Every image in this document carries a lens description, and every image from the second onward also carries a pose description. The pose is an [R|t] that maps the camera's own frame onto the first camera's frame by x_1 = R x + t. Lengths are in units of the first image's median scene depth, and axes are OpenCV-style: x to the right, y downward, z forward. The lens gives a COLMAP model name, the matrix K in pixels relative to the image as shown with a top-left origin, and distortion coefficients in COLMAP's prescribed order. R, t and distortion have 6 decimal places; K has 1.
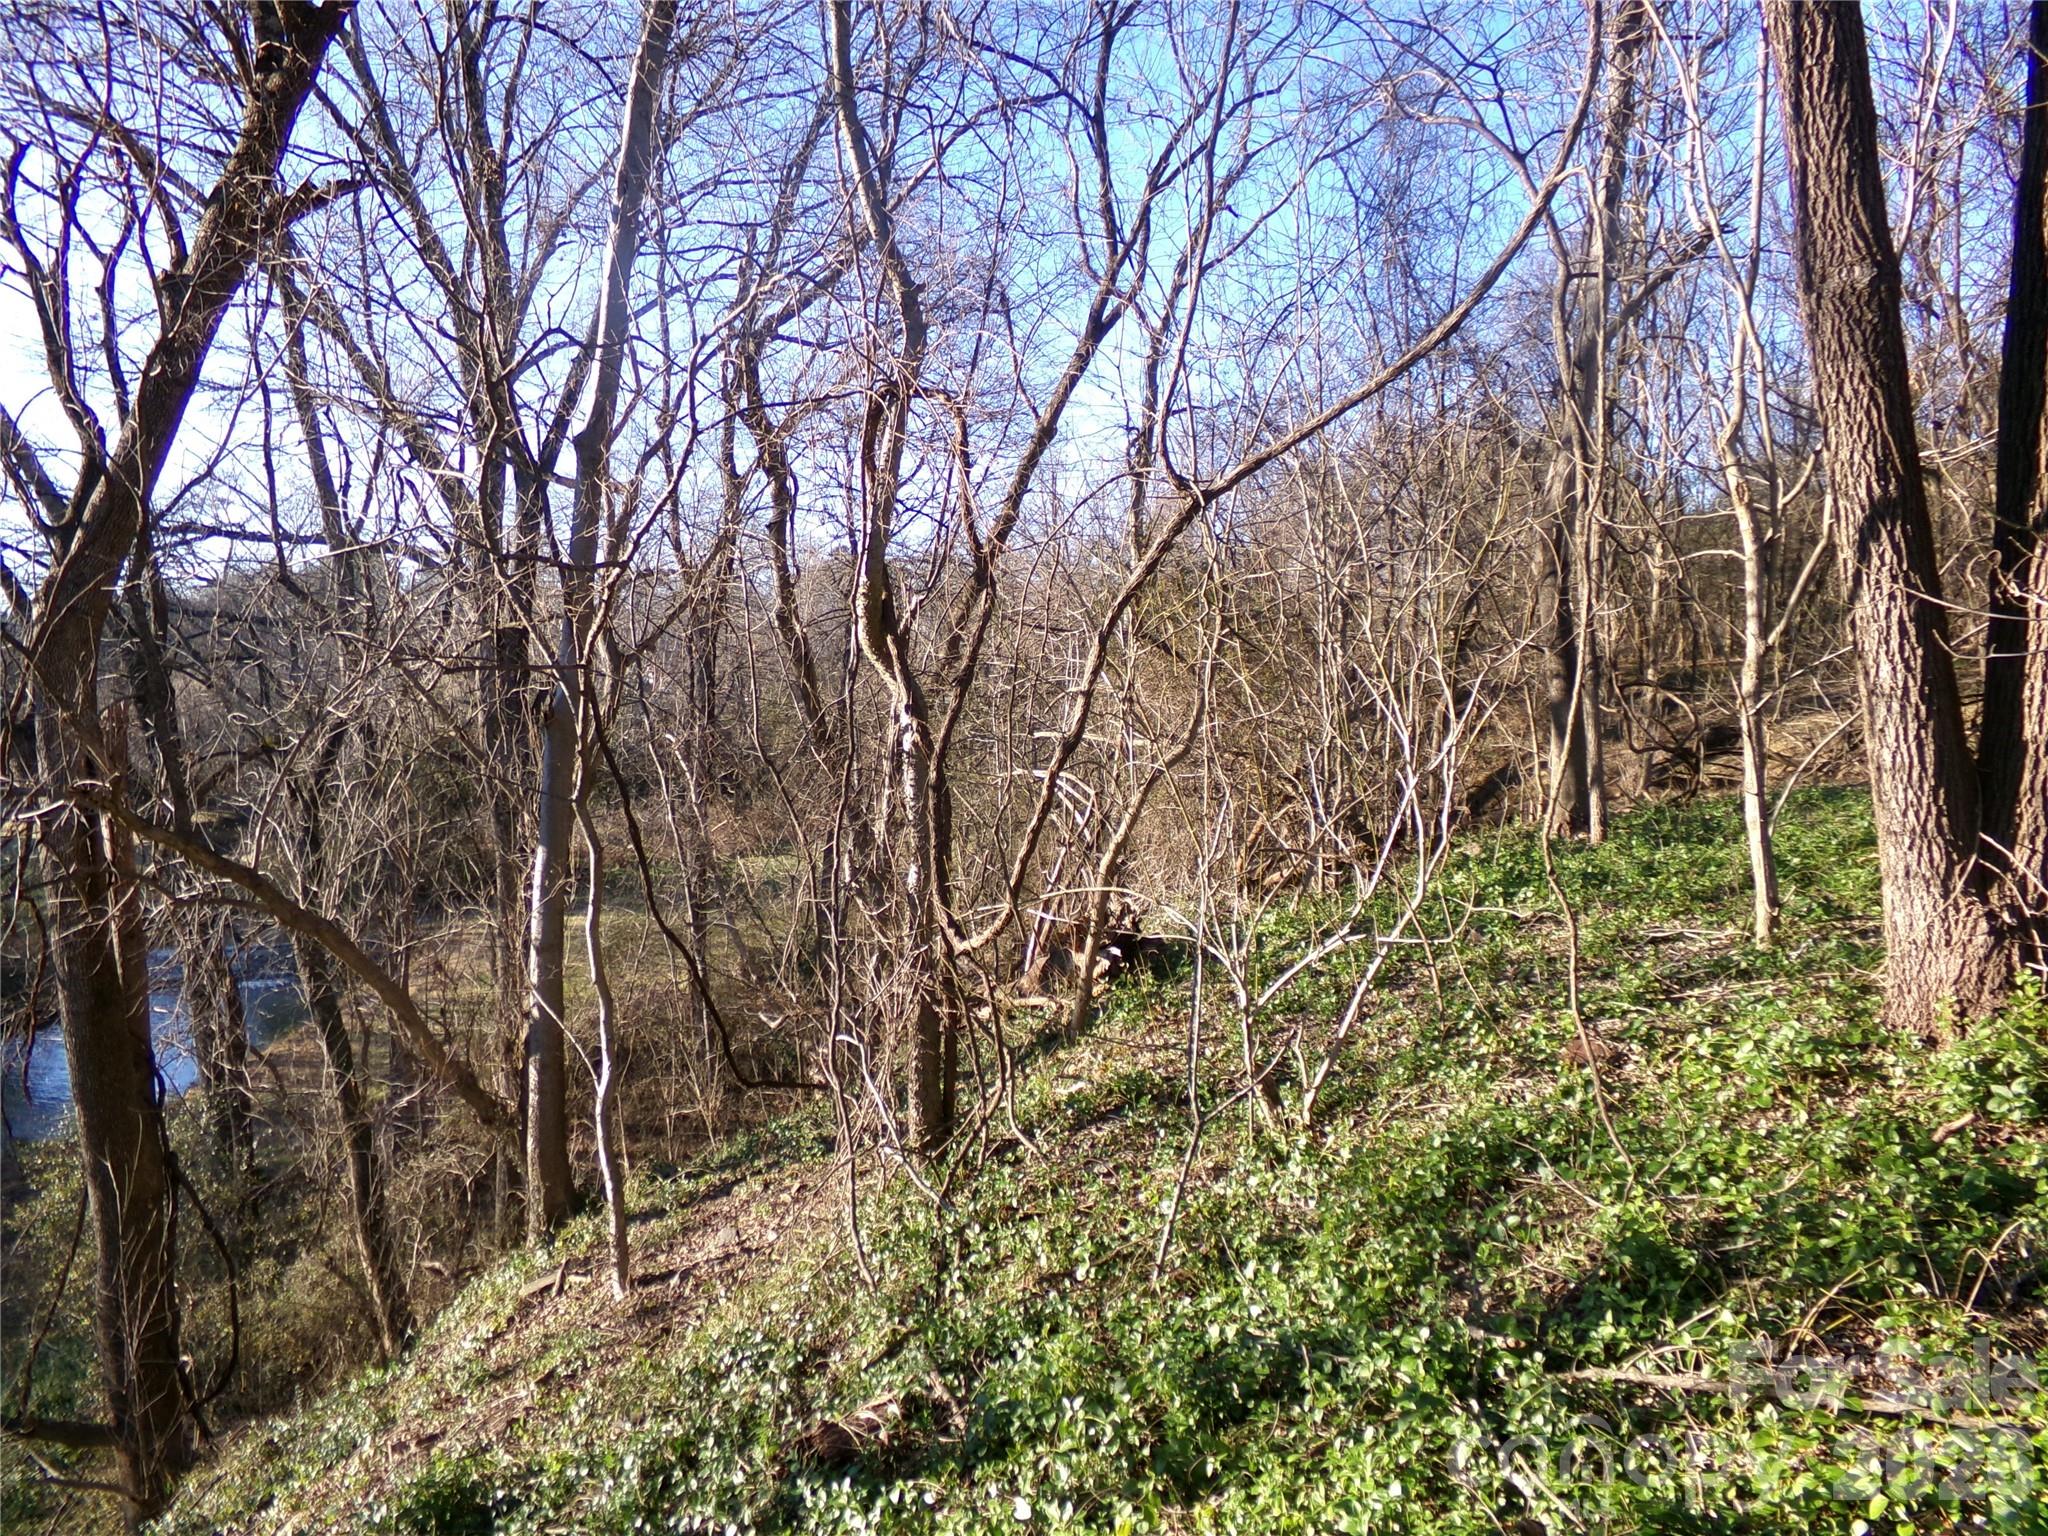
lens RADIAL K [[1403.2, 0, 1007.0], [0, 1403.2, 751.9], [0, 0, 1]] dist [-0.078984, 0.117904]
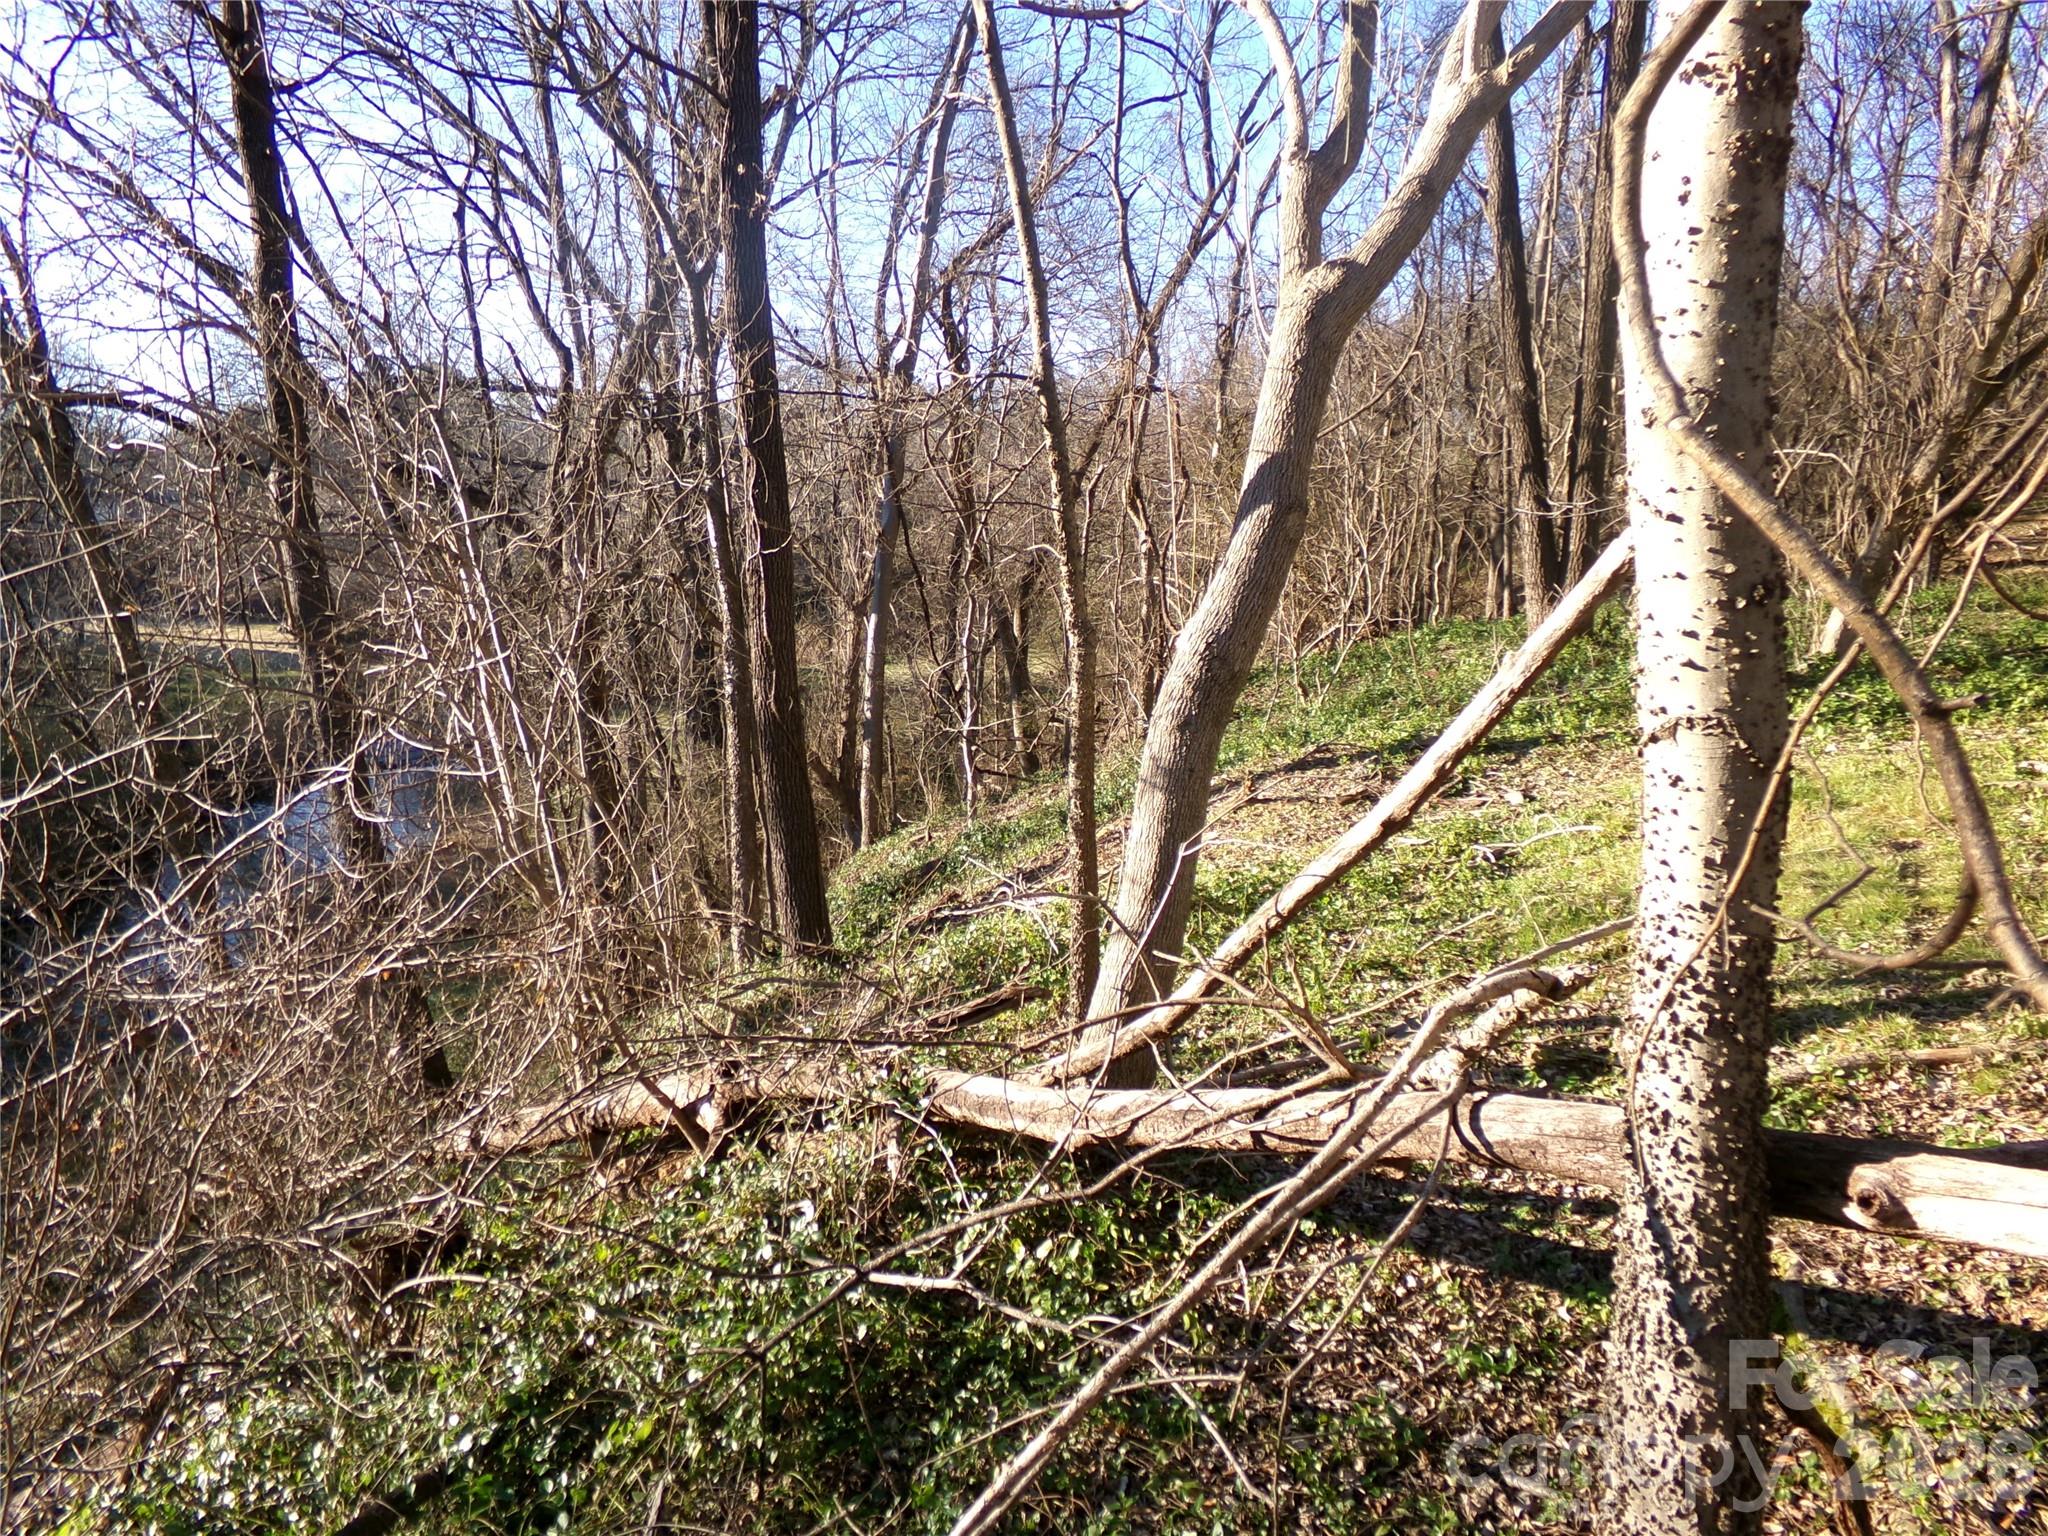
lens RADIAL K [[1403.2, 0, 1007.0], [0, 1403.2, 751.9], [0, 0, 1]] dist [-0.078984, 0.117904]
pose [[0.999319, 0.013419, -0.034376, -0.177890], [-0.008986, 0.991986, 0.126025, 0.030564], [0.035792, -0.125630, 0.991431, -1.052860]]
